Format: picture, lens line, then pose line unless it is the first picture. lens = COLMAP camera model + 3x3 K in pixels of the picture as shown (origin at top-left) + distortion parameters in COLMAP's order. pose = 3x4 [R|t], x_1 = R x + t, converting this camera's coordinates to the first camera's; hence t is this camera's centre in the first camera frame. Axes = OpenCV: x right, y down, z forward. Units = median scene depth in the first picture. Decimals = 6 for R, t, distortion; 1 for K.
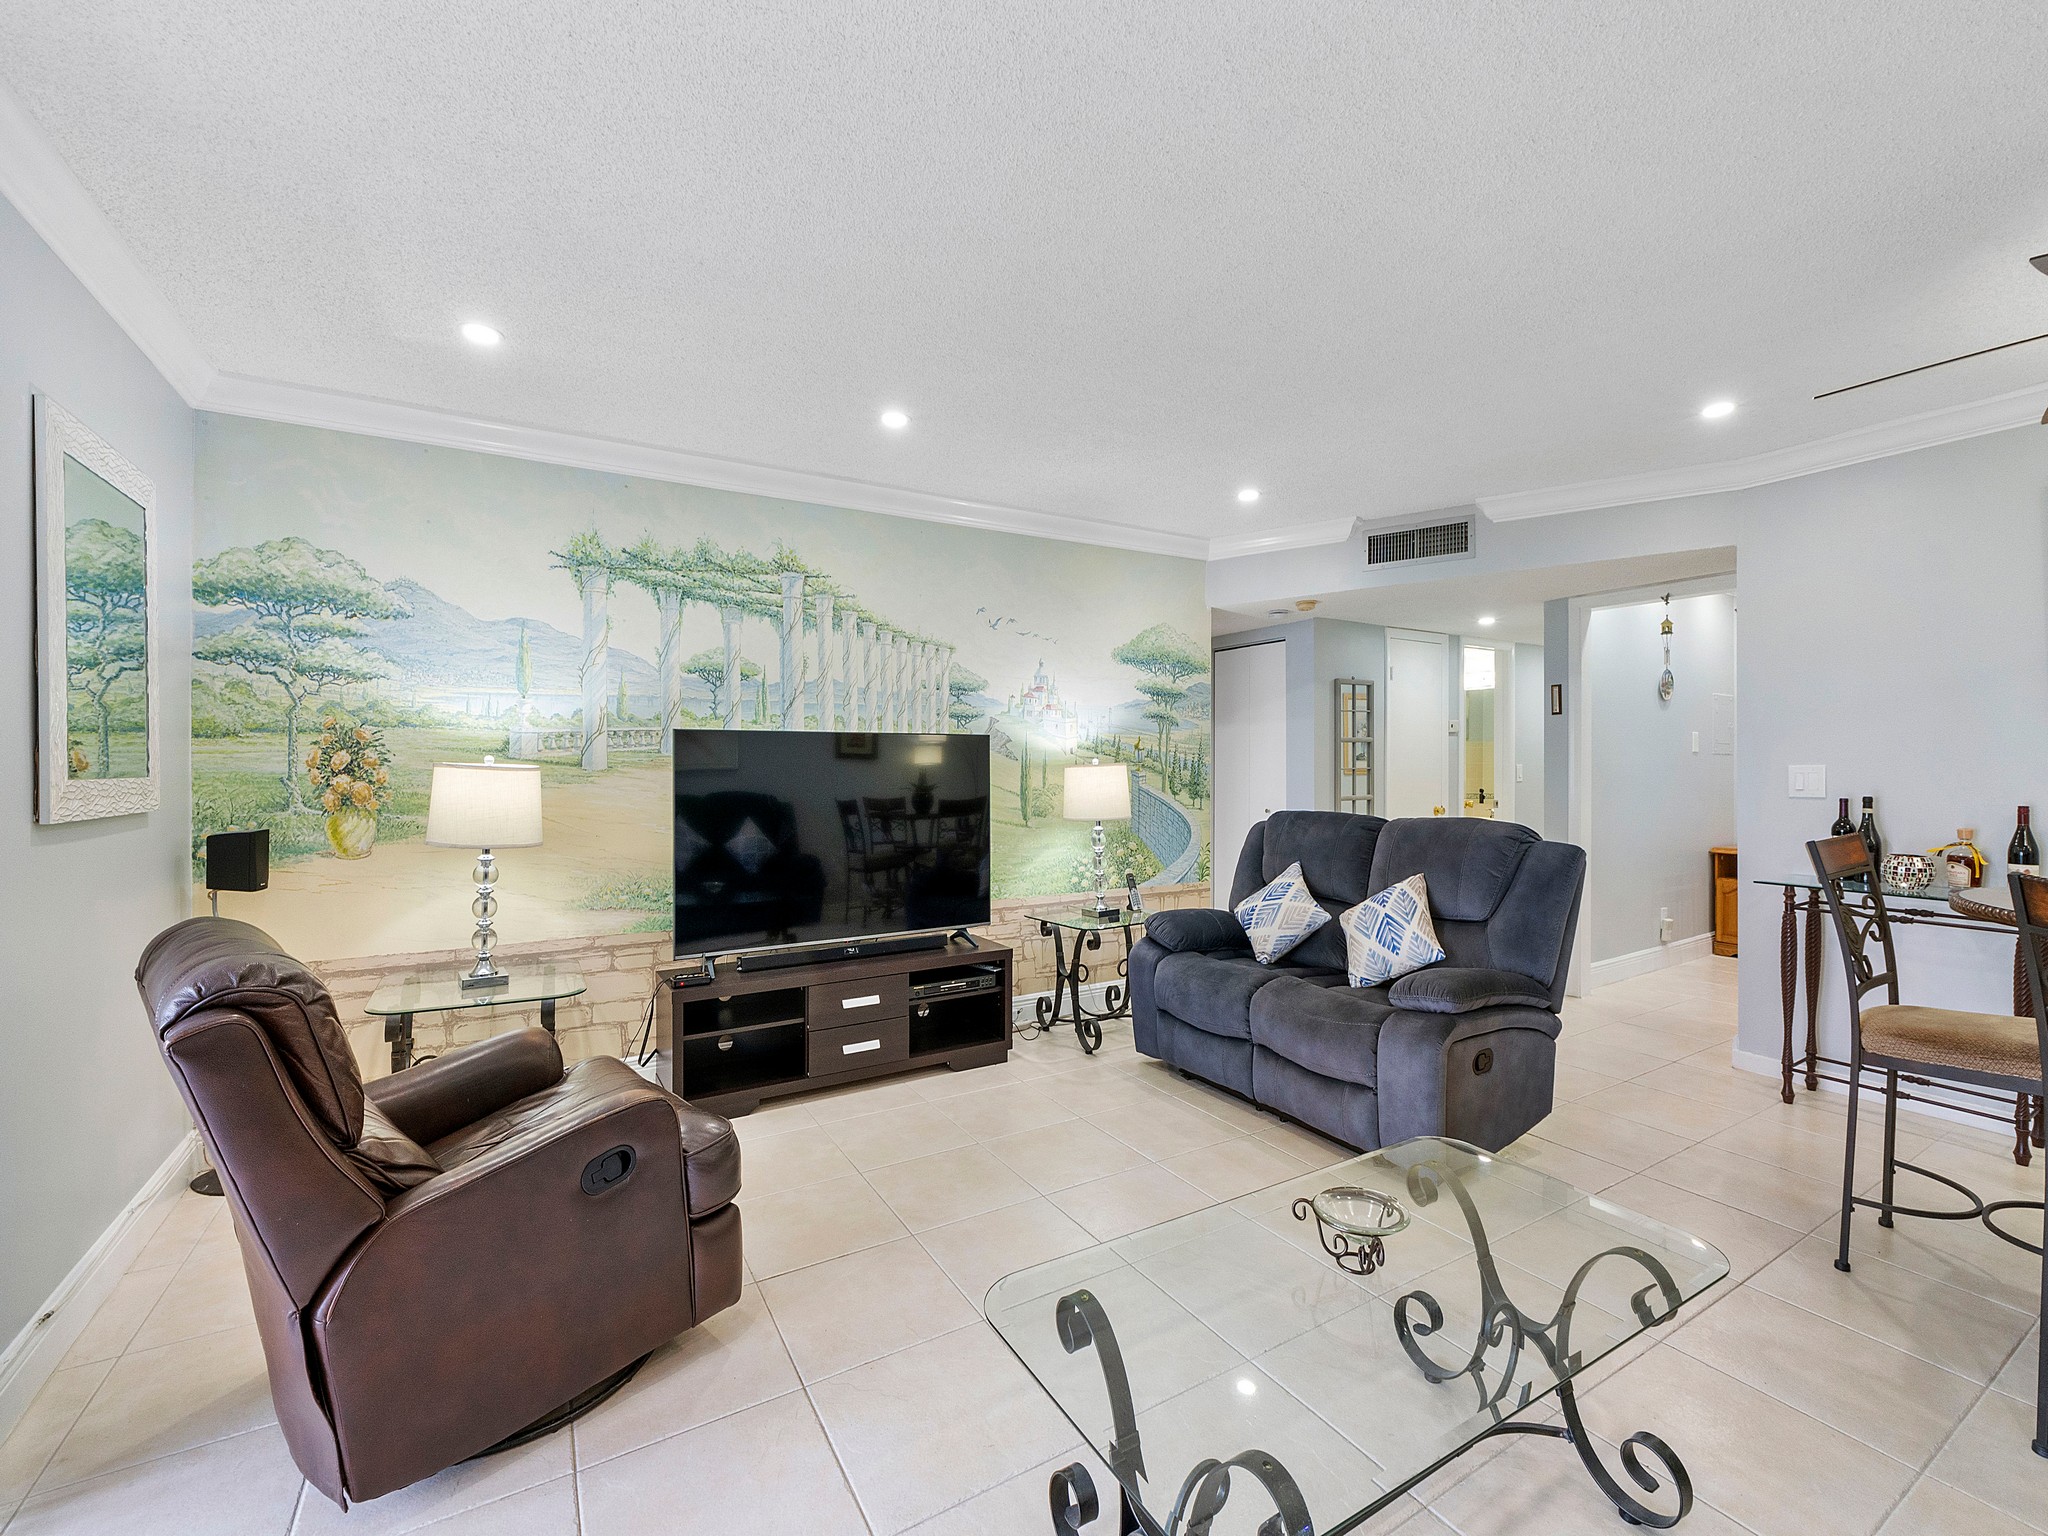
lens RADIAL K [[865.0, 0, 1027.3], [0, 865.0, 764.9], [0, 0, 1]] dist [-0.006700, -0.000763]
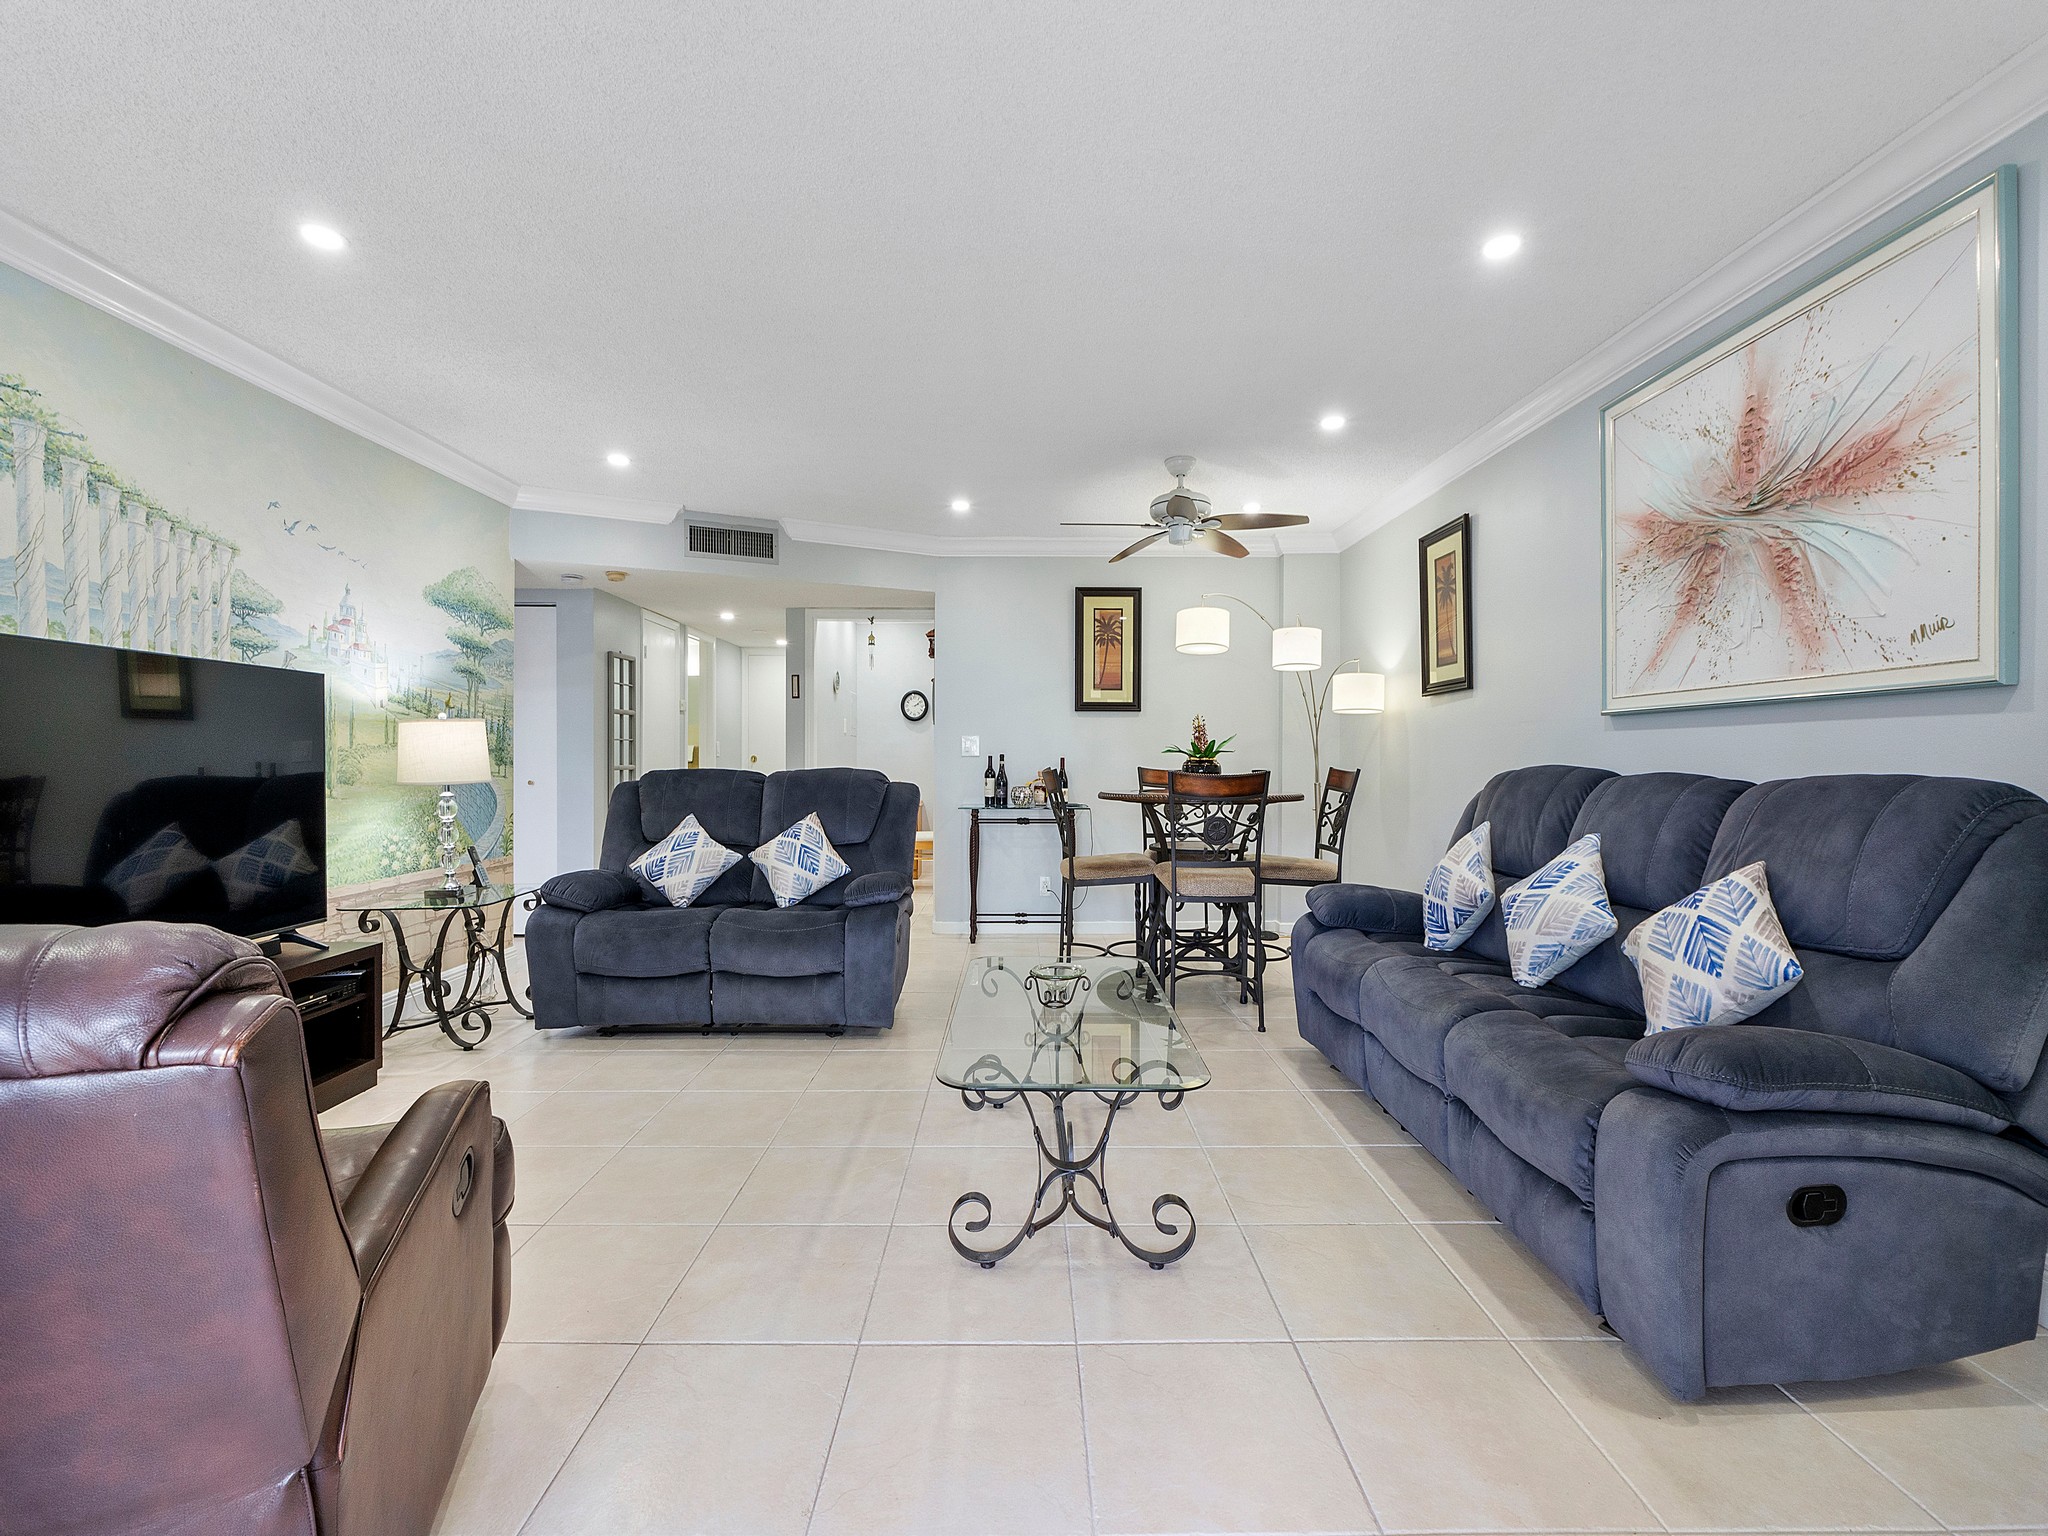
lens RADIAL K [[865.0, 0, 1030.1], [0, 865.0, 763.1], [0, 0, 1]] dist [-0.006700, -0.000763]
pose [[0.501112, -0.001249, 0.865381, -0.437751], [-0.001582, 0.999996, 0.002360, 0.046655], [-0.865381, -0.002552, 0.501108, 0.087132]]
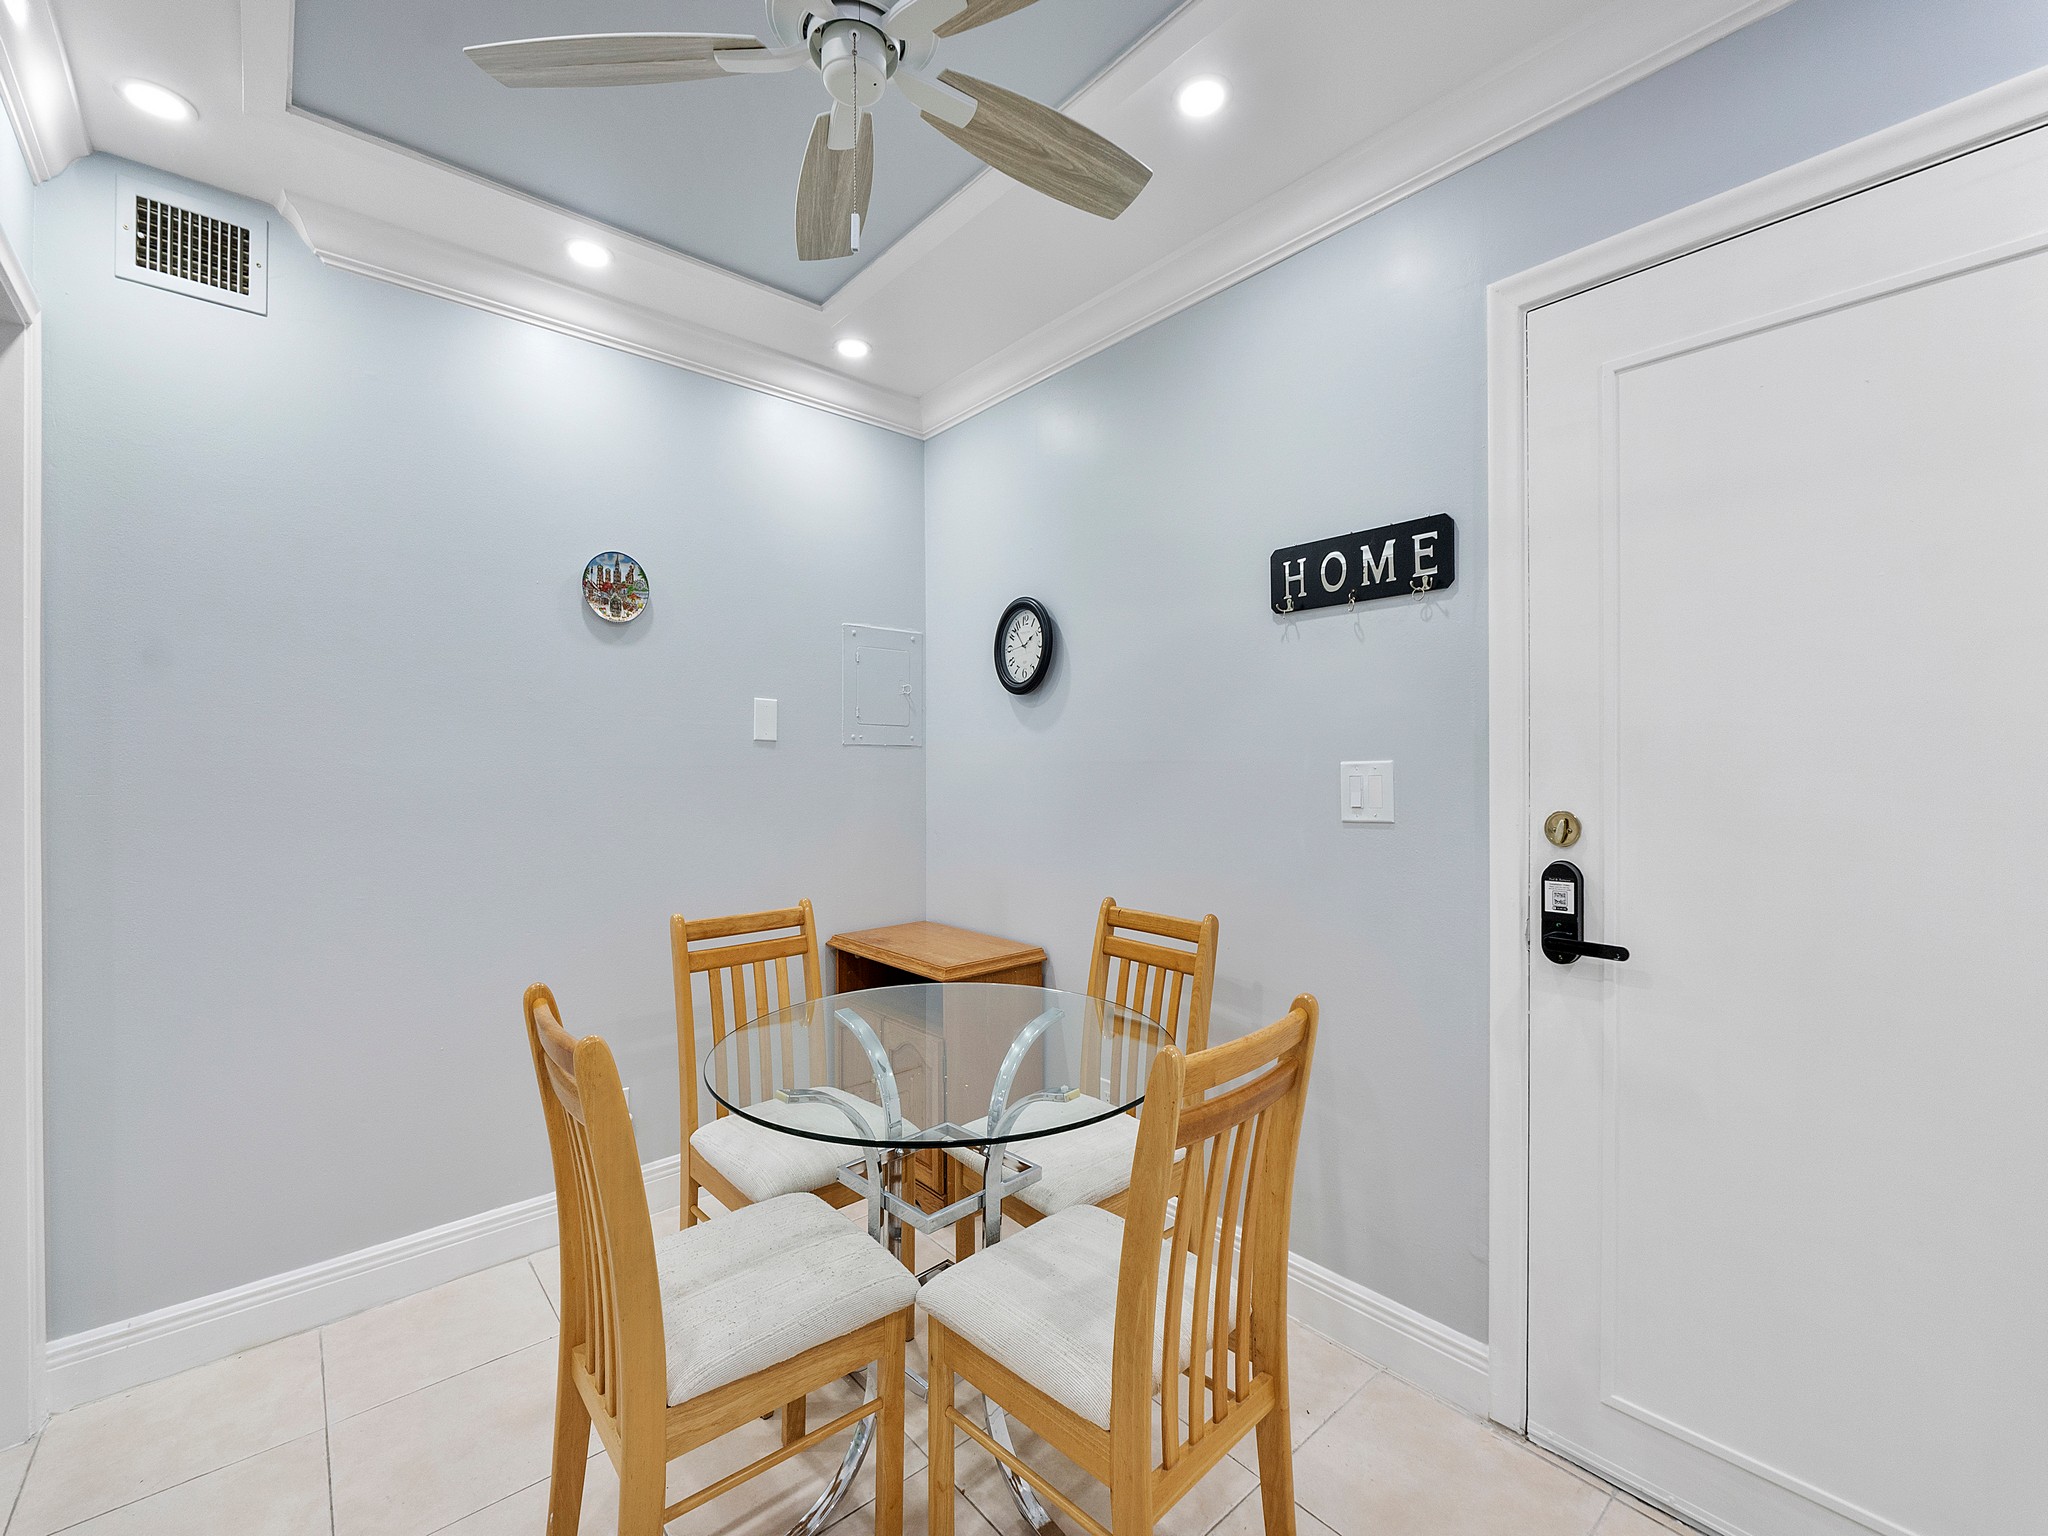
lens RADIAL K [[865.0, 0, 1017.6], [0, 865.0, 769.3], [0, 0, 1]] dist [-0.006700, -0.000763]
pose [[0.985606, -0.004545, 0.168997, 1.350018], [0.004106, 0.999987, 0.002945, -0.000188], [-0.169009, -0.002208, 0.985612, 0.819886]]
